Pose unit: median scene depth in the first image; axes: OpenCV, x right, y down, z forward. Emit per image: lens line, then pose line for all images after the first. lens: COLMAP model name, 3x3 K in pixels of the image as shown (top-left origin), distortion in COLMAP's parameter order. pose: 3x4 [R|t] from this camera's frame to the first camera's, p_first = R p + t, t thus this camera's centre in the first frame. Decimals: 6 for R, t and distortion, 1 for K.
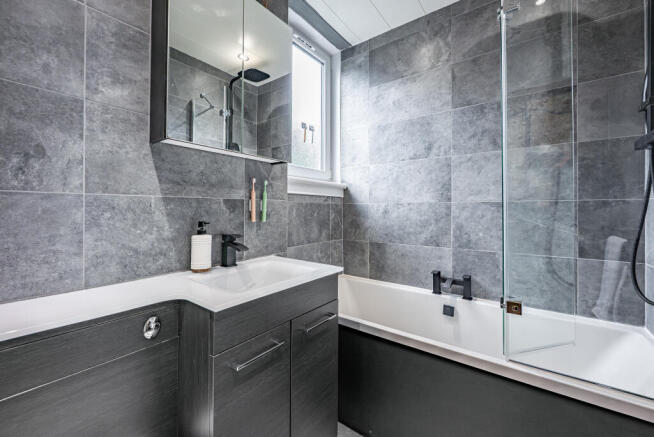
lens RADIAL K [[270.4, 0, 324.9], [0, 270.4, 204.5], [0, 0, 1]] dist [0.007515, 0.000259]
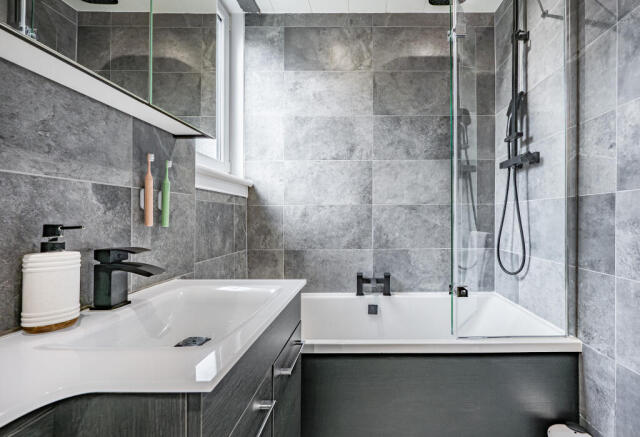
lens RADIAL K [[276.0, 0, 320.1], [0, 276.0, 219.4], [0, 0, 1]] dist [0.003329, -0.000334]
pose [[0.794418, 0.001103, 0.607371, -0.335923], [-0.005394, 0.999972, 0.005240, 0.042868], [-0.607348, -0.007439, 0.794401, 0.283199]]
